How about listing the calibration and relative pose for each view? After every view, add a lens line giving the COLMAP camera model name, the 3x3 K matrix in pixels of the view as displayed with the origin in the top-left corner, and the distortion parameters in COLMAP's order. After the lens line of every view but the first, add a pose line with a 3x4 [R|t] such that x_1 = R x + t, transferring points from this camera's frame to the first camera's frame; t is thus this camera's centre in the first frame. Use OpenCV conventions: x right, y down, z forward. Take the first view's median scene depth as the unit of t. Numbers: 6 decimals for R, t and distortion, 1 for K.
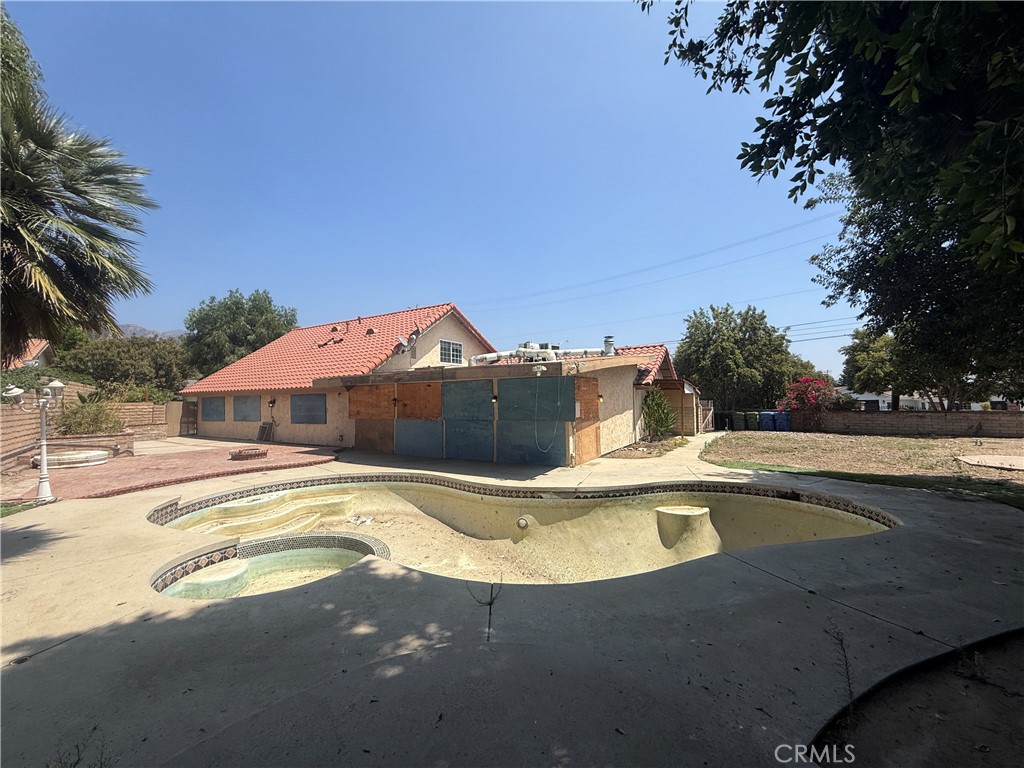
lens RADIAL K [[407.7, 0, 508.6], [0, 407.7, 380.5], [0, 0, 1]] dist [-0.003556, 0.001362]
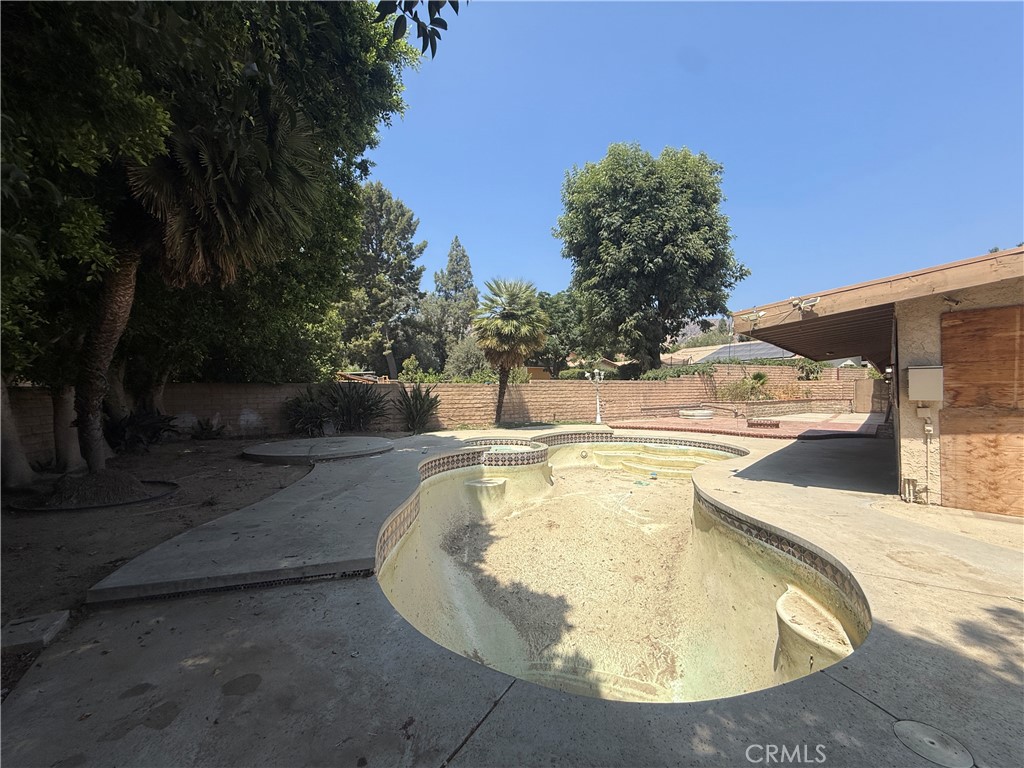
lens RADIAL K [[407.7, 0, 515.8], [0, 407.7, 384.3], [0, 0, 1]] dist [-0.003556, 0.001362]
pose [[-0.190538, 0.001940, -0.981678, 0.335538], [0.056302, 0.998374, -0.008955, 0.022929], [0.980064, -0.056976, -0.190338, 0.297578]]
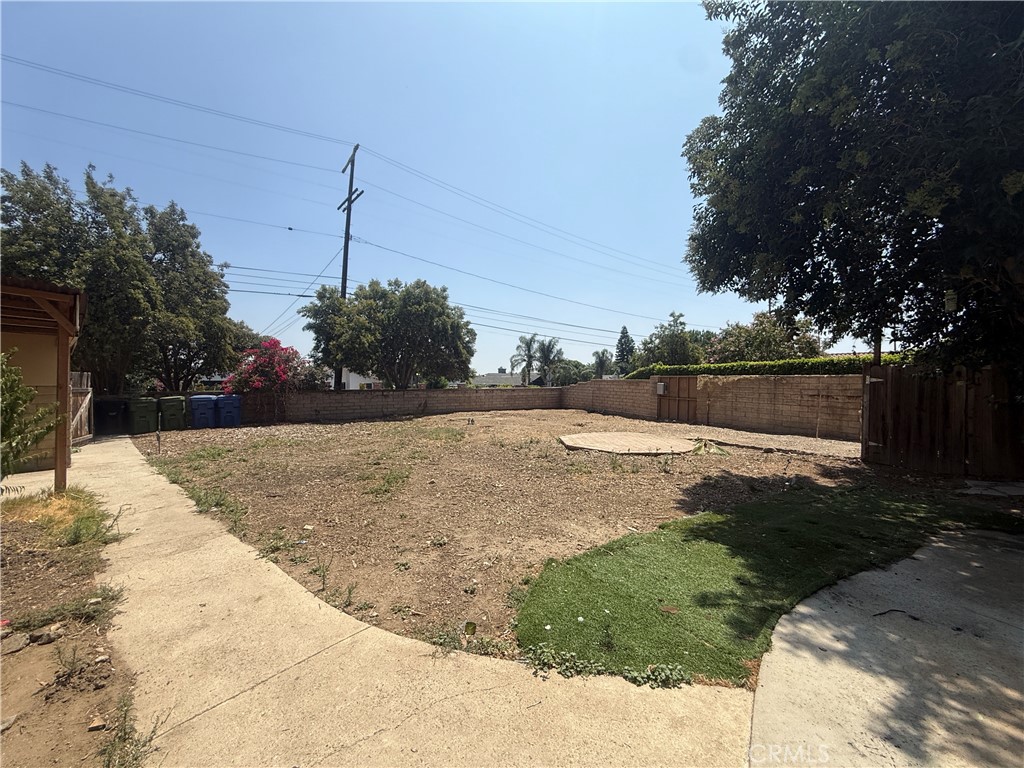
lens RADIAL K [[407.7, 0, 514.2], [0, 407.7, 380.1], [0, 0, 1]] dist [-0.003556, 0.001362]
pose [[0.178389, 0.010975, 0.983899, 0.150275], [-0.052961, 0.998595, -0.001537, 0.033812], [-0.982534, -0.051834, 0.178719, 0.474261]]
